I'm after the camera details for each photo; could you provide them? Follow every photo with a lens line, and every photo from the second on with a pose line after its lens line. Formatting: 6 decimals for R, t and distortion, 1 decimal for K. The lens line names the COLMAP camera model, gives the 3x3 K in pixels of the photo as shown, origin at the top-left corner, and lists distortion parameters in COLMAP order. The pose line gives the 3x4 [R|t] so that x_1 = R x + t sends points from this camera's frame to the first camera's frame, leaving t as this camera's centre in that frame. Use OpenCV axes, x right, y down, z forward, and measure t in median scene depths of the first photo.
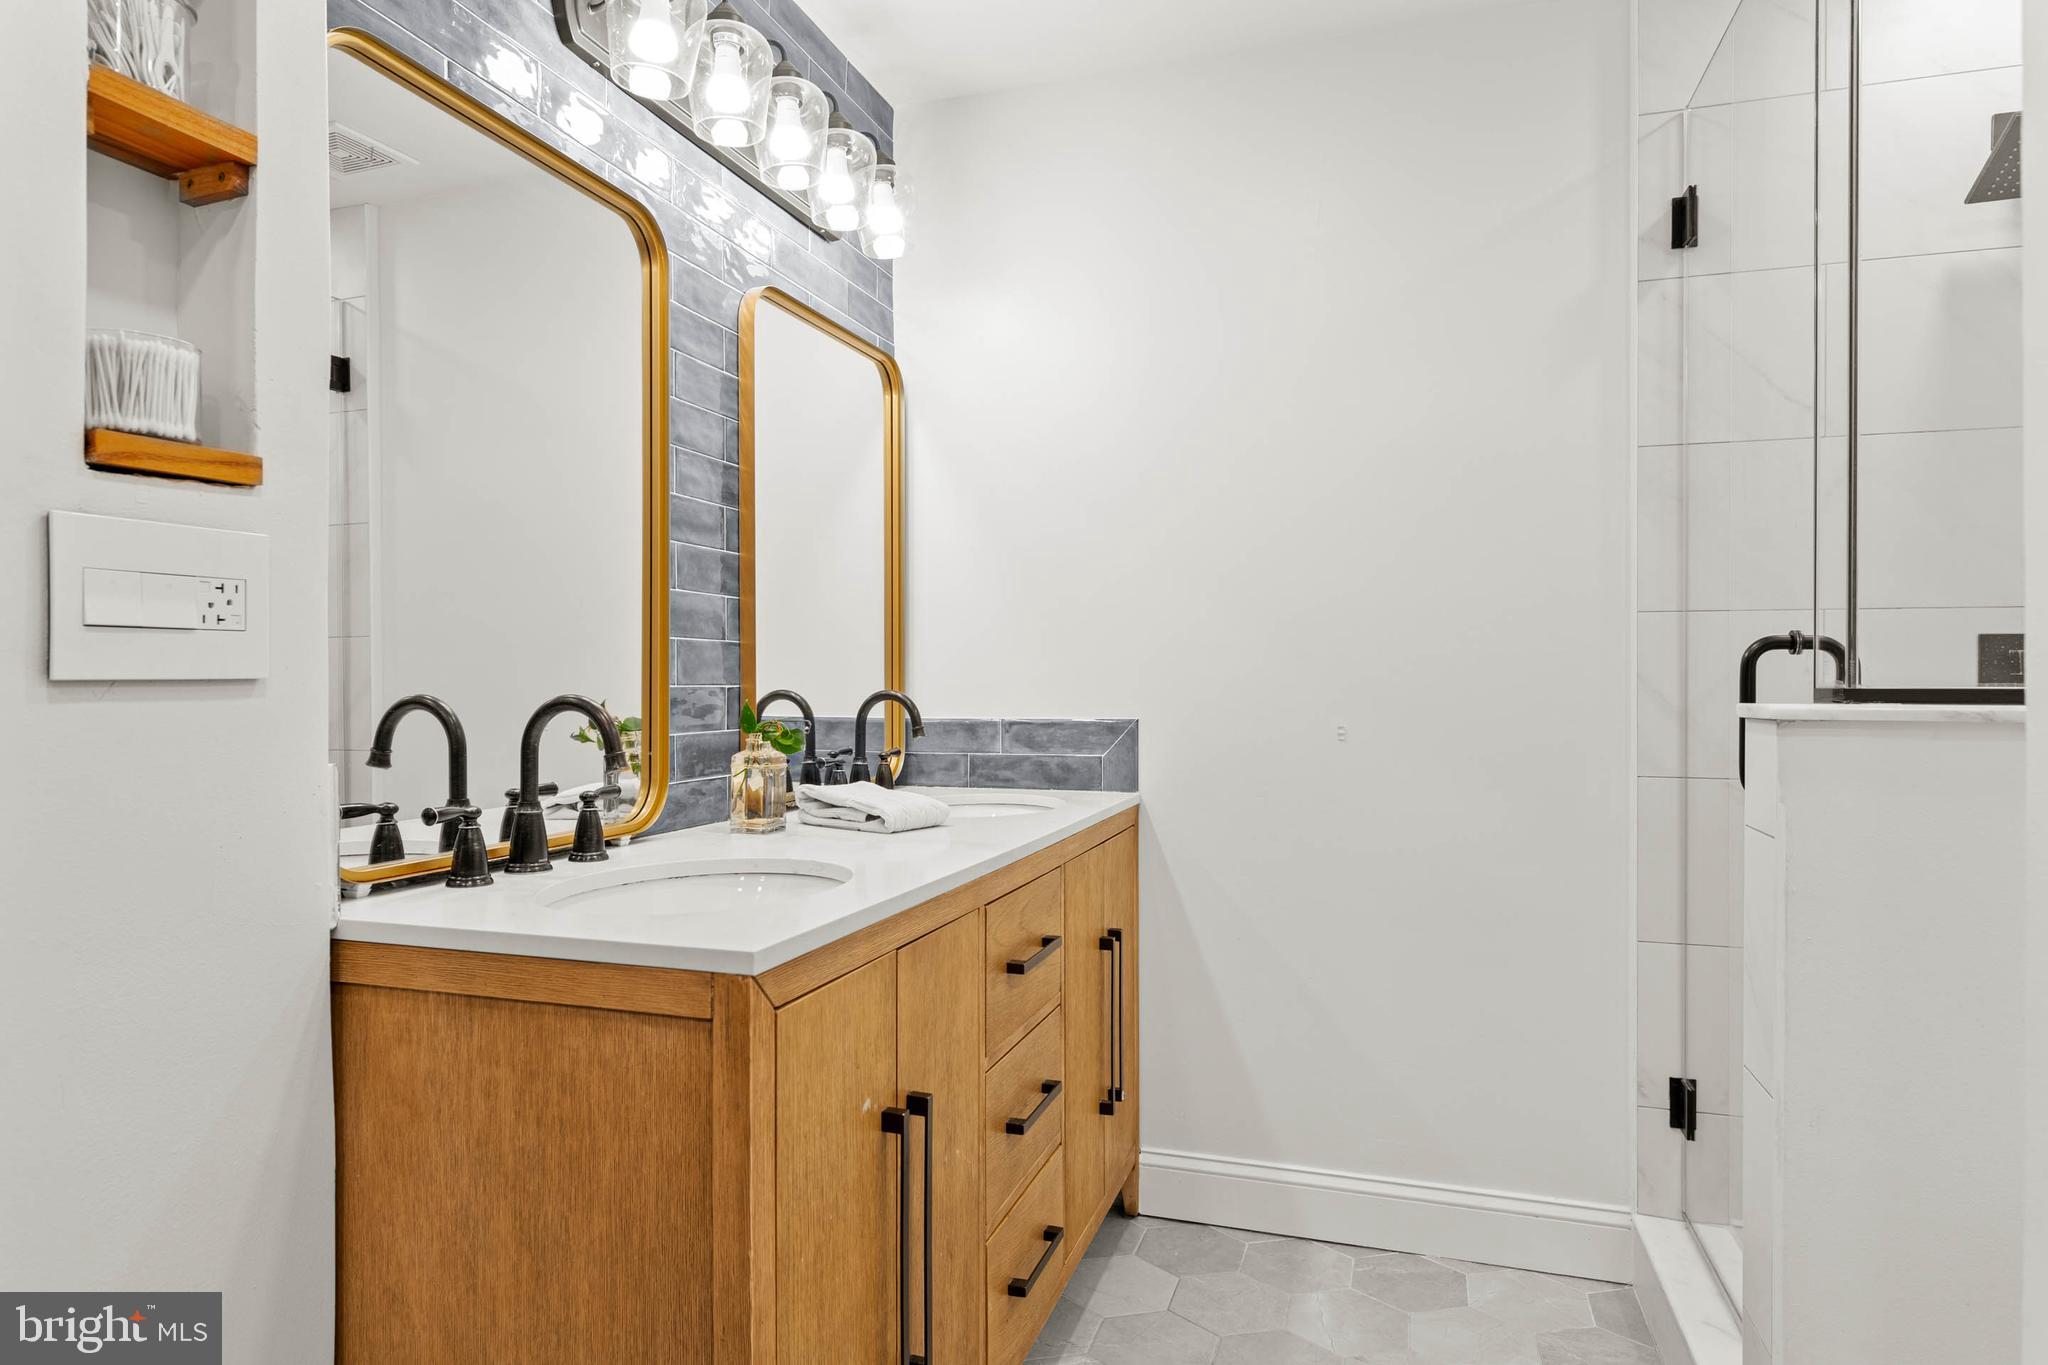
lens RADIAL K [[1205.1, 0, 1024.9], [0, 1205.1, 669.2], [0, 0, 1]] dist [0.000827, -0.000018]
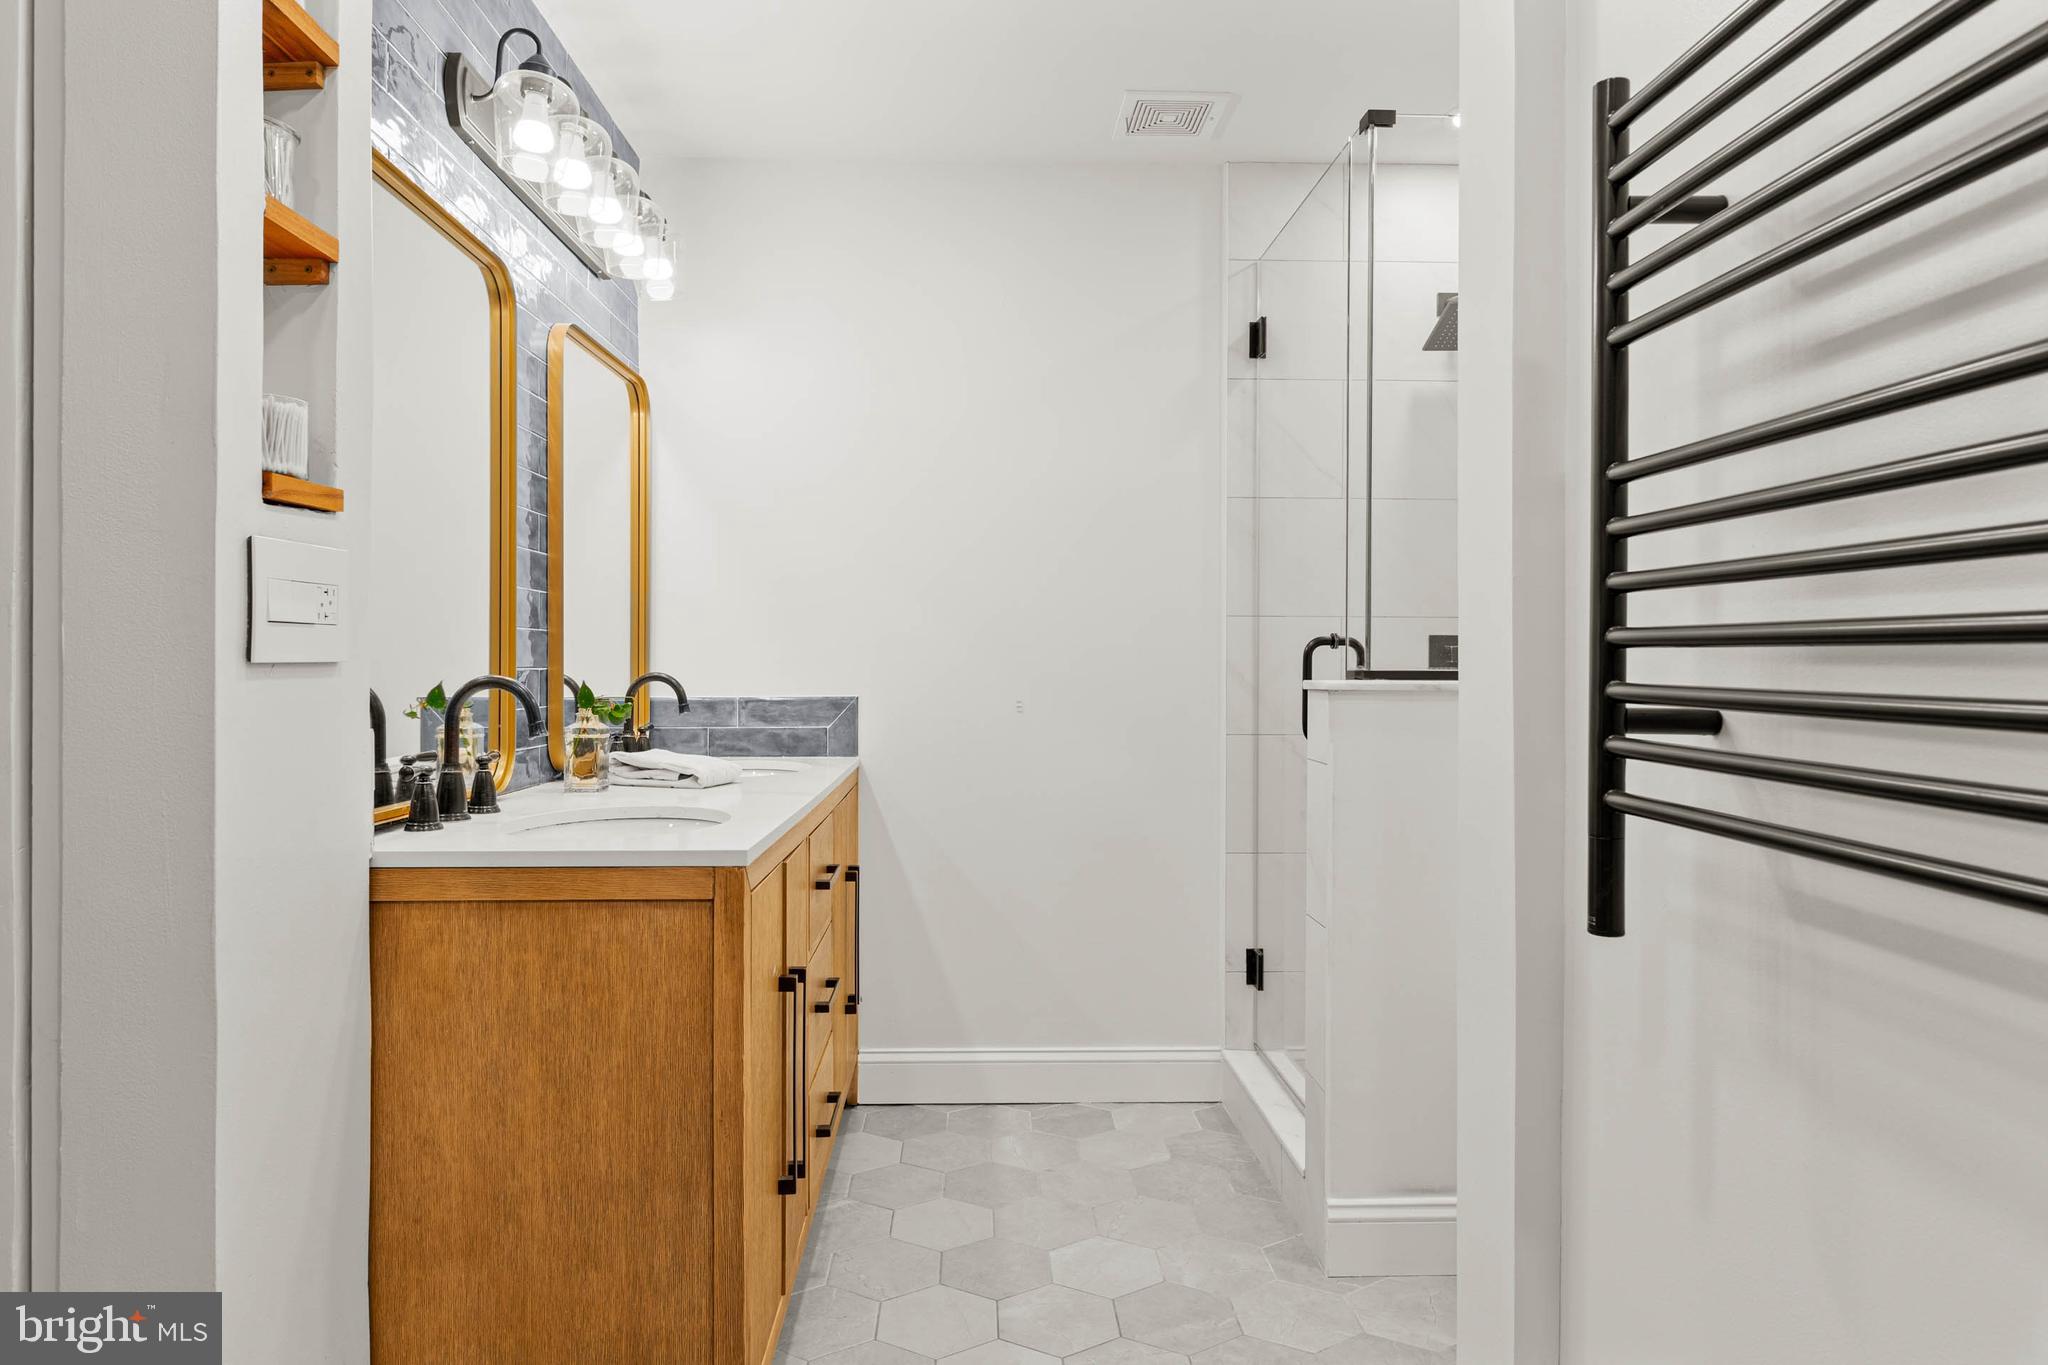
lens RADIAL K [[1213.5, 0, 1021.2], [0, 1213.5, 644.5], [0, 0, 1]] dist [0.004148, 0.001099]
pose [[0.938403, 0.007935, 0.345451, -0.280905], [-0.005372, 0.999950, -0.008375, -0.002479], [-0.345501, 0.006003, 0.938399, -0.329422]]
